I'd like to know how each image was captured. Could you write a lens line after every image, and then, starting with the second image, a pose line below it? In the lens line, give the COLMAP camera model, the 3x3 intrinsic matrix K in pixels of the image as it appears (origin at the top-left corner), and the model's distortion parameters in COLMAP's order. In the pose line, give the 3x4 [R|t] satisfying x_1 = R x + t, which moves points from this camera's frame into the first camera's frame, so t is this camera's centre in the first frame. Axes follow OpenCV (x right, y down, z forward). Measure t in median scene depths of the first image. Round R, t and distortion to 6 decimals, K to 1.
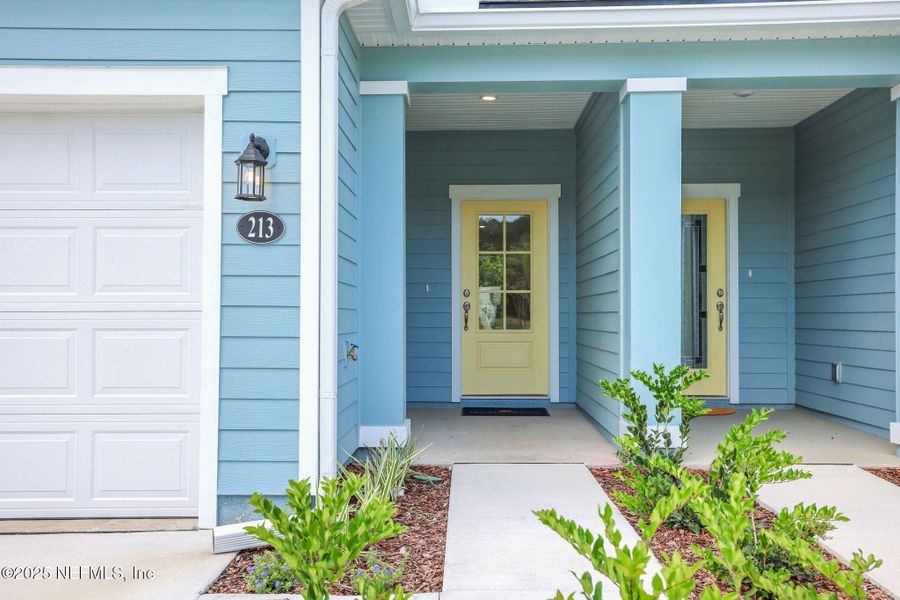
lens RADIAL K [[724.2, 0, 450.0], [0, 724.2, 300.0], [0, 0, 1]] dist [0.041687, 0.001801]
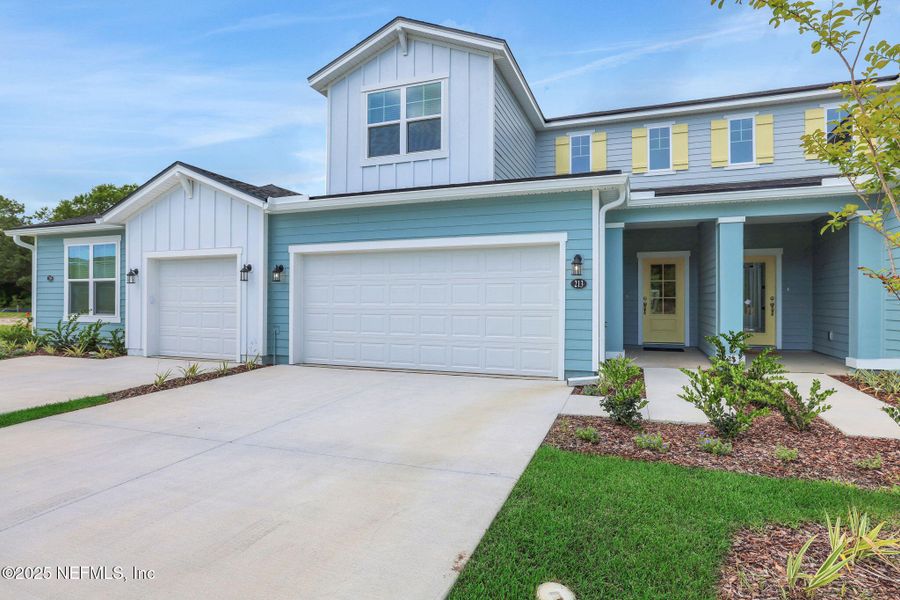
lens RADIAL K [[463.1, 0, 450.0], [0, 463.1, 300.0], [0, 0, 1]] dist [0.004788, 0.000554]
pose [[0.943645, -0.003395, -0.330942, -0.103845], [0.013876, 0.999474, 0.029312, -0.078875], [0.330669, -0.032252, 0.943196, -0.833686]]
